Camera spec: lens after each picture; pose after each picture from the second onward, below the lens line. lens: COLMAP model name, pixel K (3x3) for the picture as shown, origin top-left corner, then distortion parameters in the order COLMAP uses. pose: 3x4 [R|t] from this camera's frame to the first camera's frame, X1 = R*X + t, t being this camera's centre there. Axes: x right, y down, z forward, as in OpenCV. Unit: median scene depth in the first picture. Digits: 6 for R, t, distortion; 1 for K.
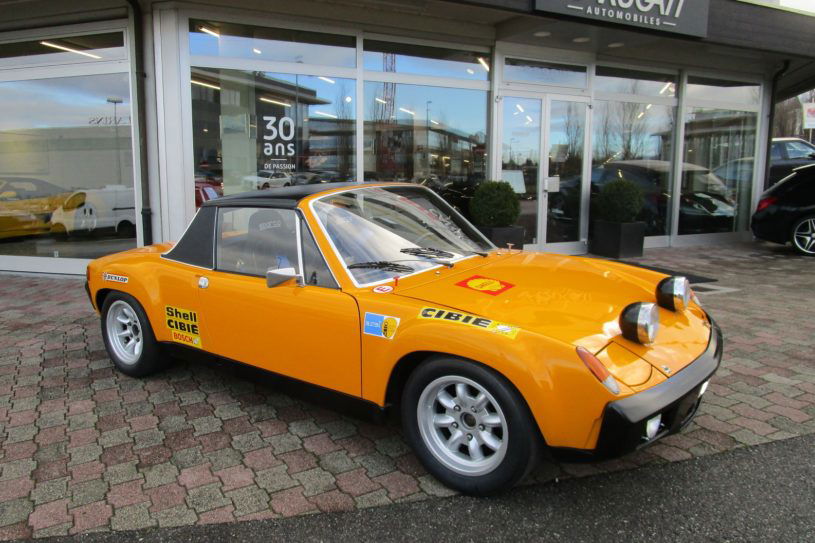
lens RADIAL K [[626.2, 0, 408.2], [0, 626.2, 274.9], [0, 0, 1]] dist [-0.024256, 0.000967]
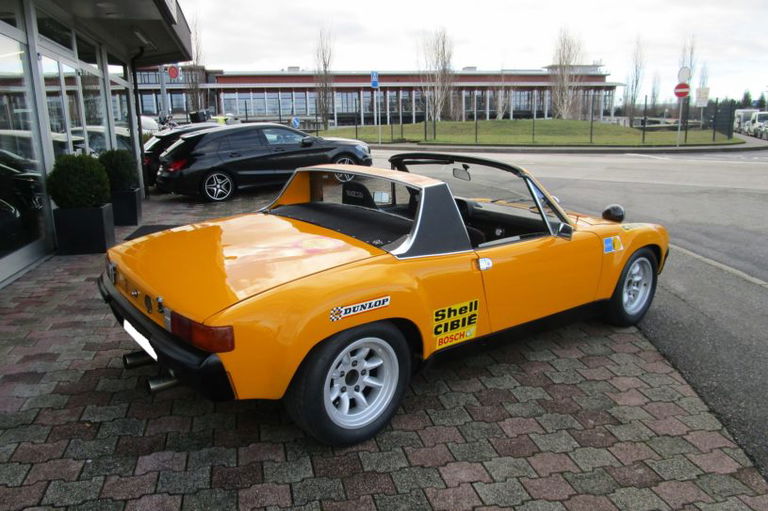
lens RADIAL K [[548.8, 0, 384.0], [0, 548.8, 255.5], [0, 0, 1]] dist [-0.021172, 0.000347]
pose [[0.264685, -0.210446, 0.941092, -1.106547], [0.165060, 0.971383, 0.170796, -0.160403], [-0.950104, 0.110130, 0.291846, 0.879593]]
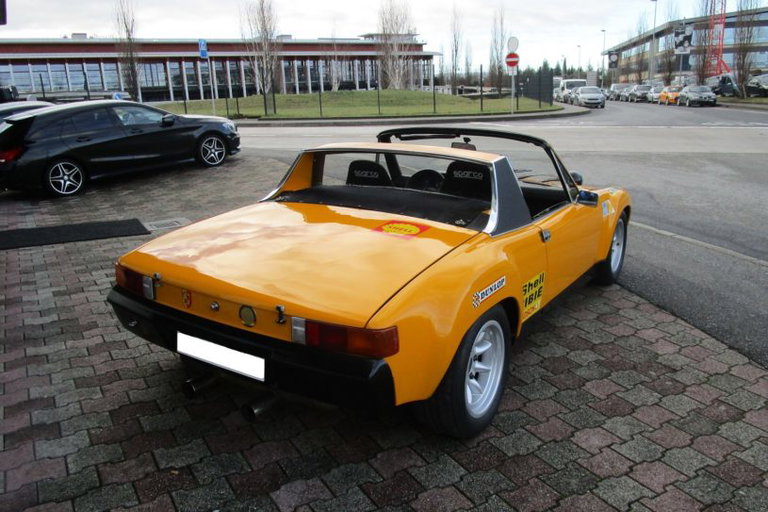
lens RADIAL K [[579.8, 0, 389.4], [0, 579.8, 255.3], [0, 0, 1]] dist [-0.023907, 0.002199]
pose [[-0.043090, -0.251872, 0.966801, -1.134618], [0.192507, 0.947472, 0.255417, -0.220825], [-0.980349, 0.197122, 0.007661, 1.199109]]
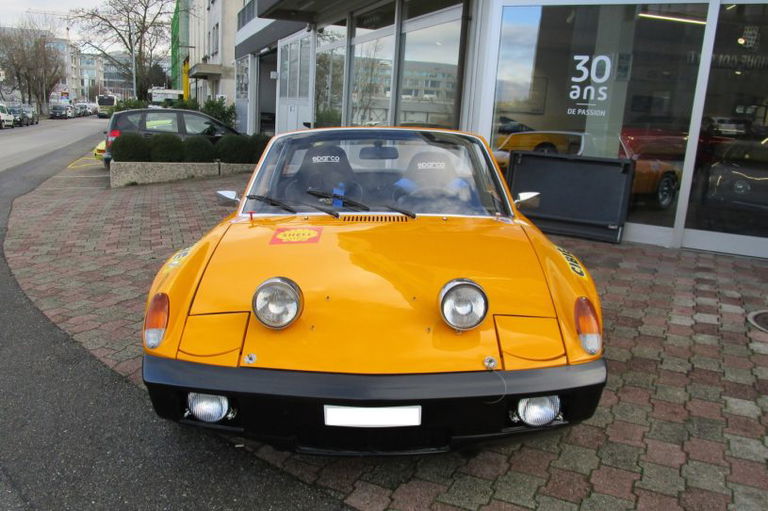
lens RADIAL K [[674.9, 0, 384.0], [0, 674.9, 255.5], [0, 0, 1]] dist [-0.028274, -0.001236]
pose [[0.570413, 0.208530, -0.794446, 0.841594], [-0.178071, 0.975627, 0.128232, -0.090102], [0.801823, 0.068322, 0.593643, 0.421943]]
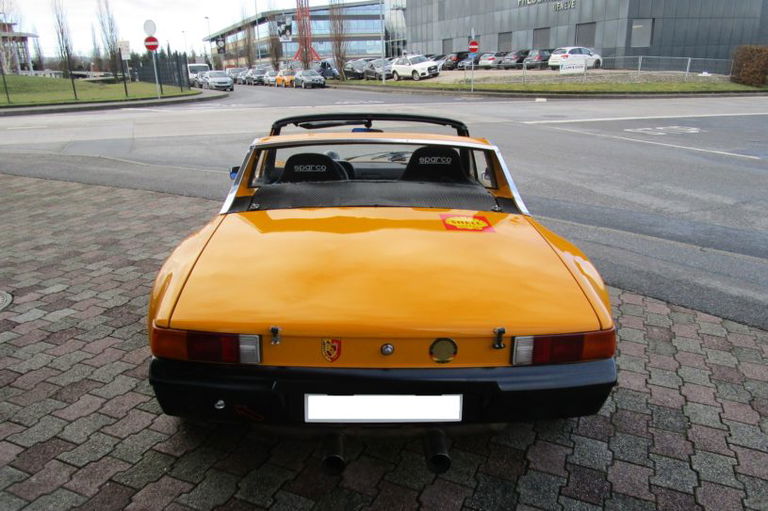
lens RADIAL K [[556.0, 0, 343.8], [0, 556.0, 253.7], [0, 0, 1]] dist [-0.021811, 0.001119]
pose [[-0.564992, -0.232232, 0.791740, -0.869017], [0.168672, 0.906800, 0.386346, -0.308597], [-0.807672, 0.351827, -0.473163, 1.628240]]
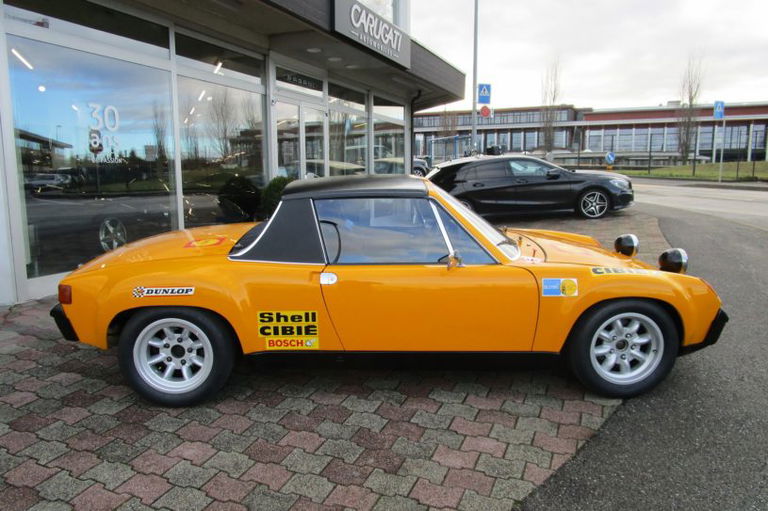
lens RADIAL K [[542.4, 0, 403.0], [0, 542.4, 253.4], [0, 0, 1]] dist [-0.028331, 0.003854]
pose [[0.767441, -0.093510, 0.634263, -0.741851], [0.100379, 0.994631, 0.025184, -0.034044], [-0.633212, 0.044339, 0.772707, 0.278031]]
